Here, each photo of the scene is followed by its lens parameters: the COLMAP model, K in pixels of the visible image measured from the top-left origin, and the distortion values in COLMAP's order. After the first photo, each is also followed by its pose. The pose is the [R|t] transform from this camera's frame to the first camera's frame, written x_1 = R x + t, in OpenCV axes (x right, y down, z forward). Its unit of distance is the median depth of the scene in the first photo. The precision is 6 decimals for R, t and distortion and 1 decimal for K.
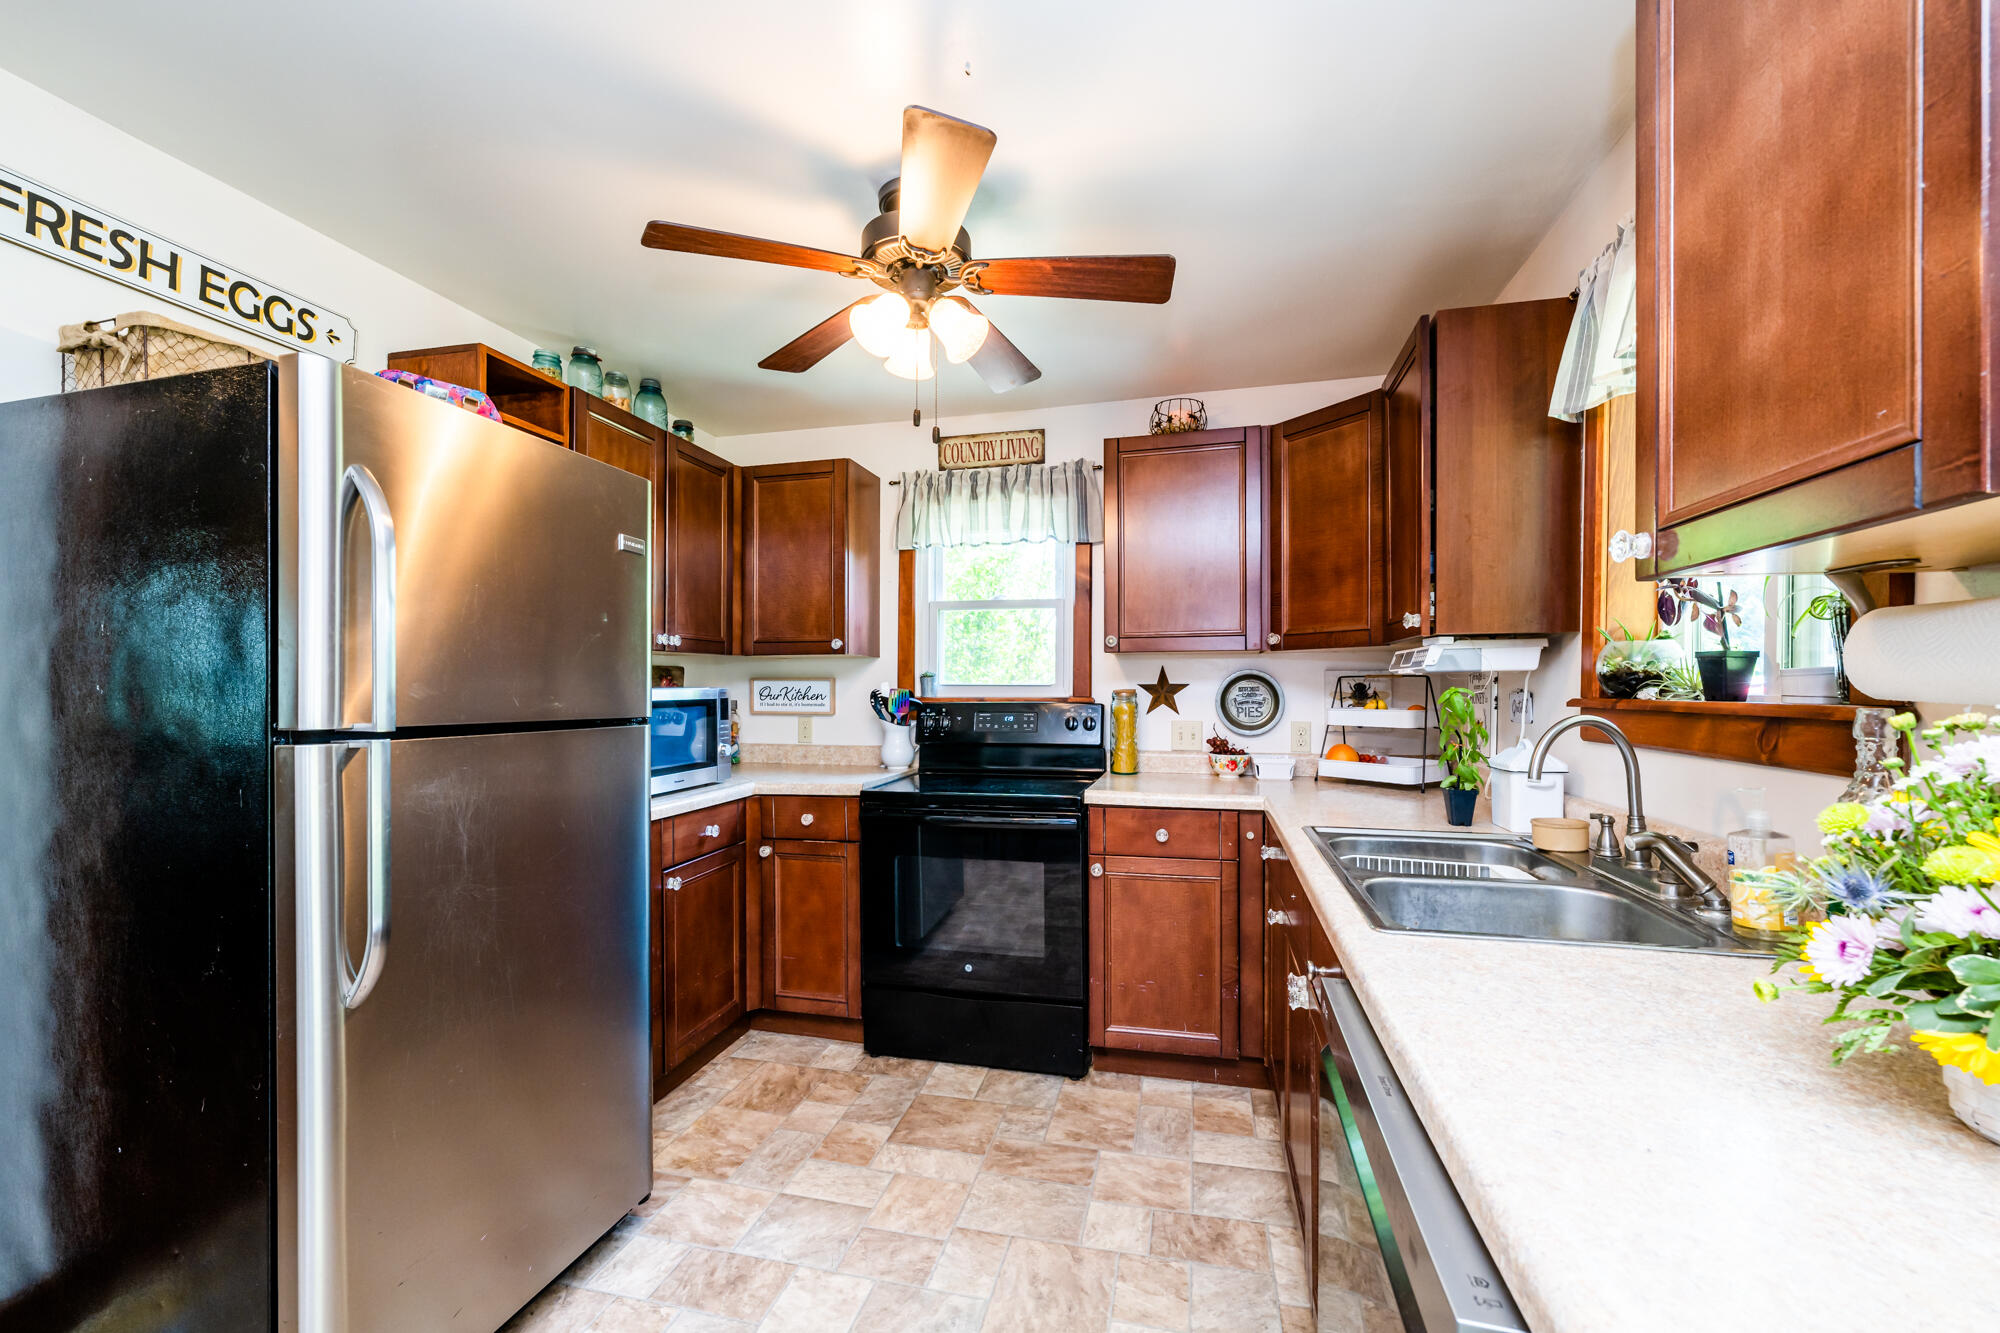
lens RADIAL K [[796.9, 0, 995.4], [0, 796.9, 698.0], [0, 0, 1]] dist [0.000190, 0.000150]
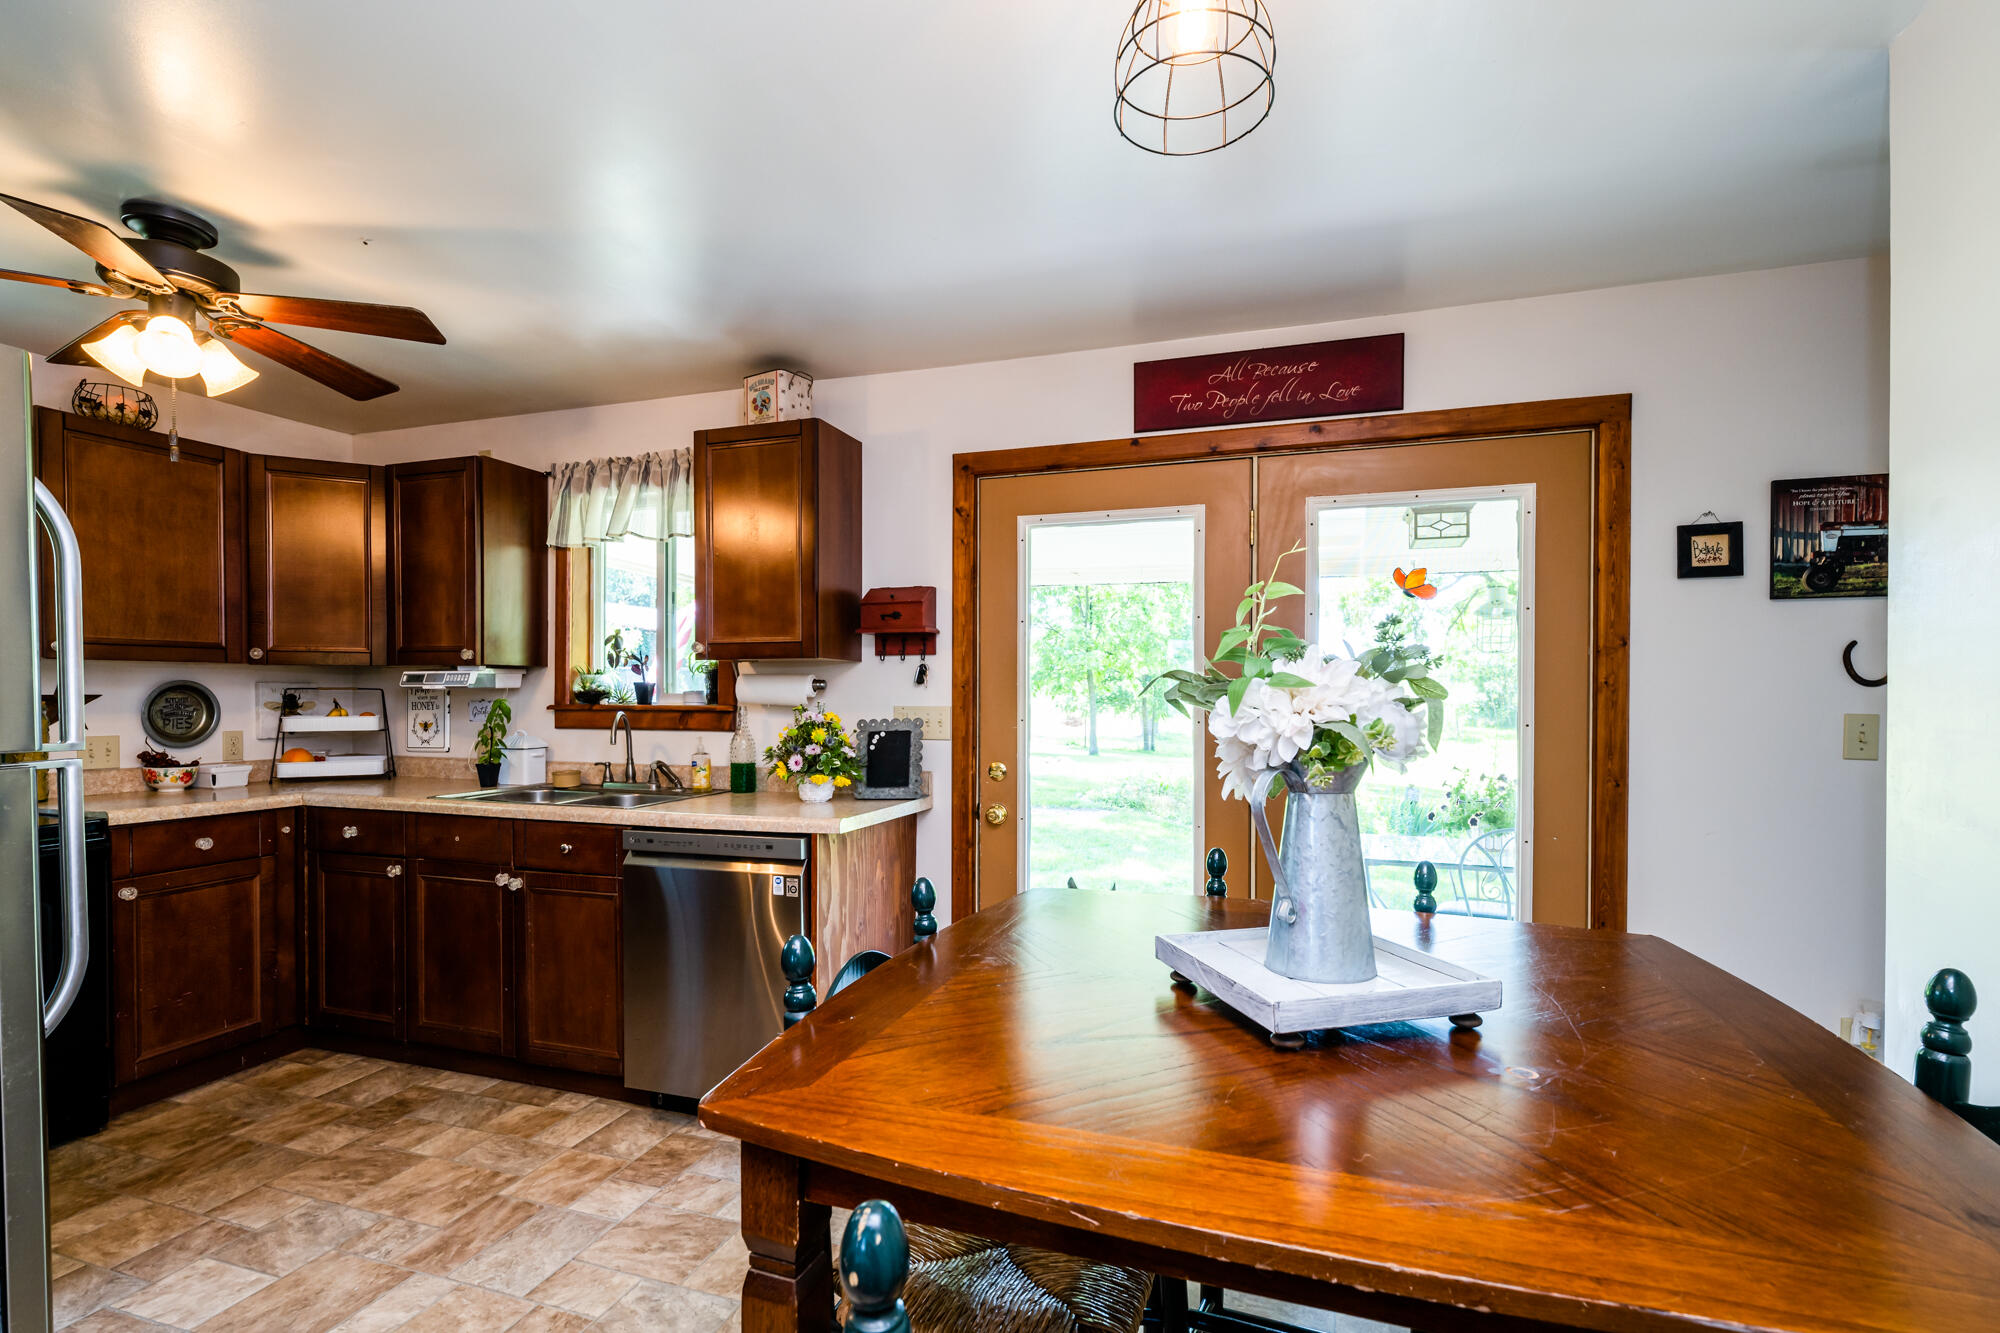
lens RADIAL K [[905.2, 0, 1008.6], [0, 905.2, 706.1], [0, 0, 1]] dist [-0.000579, -0.000165]
pose [[0.065316, -0.006276, 0.997845, -1.169540], [0.011409, 0.999920, 0.005542, 0.003360], [-0.997799, 0.011022, 0.065382, -0.141345]]
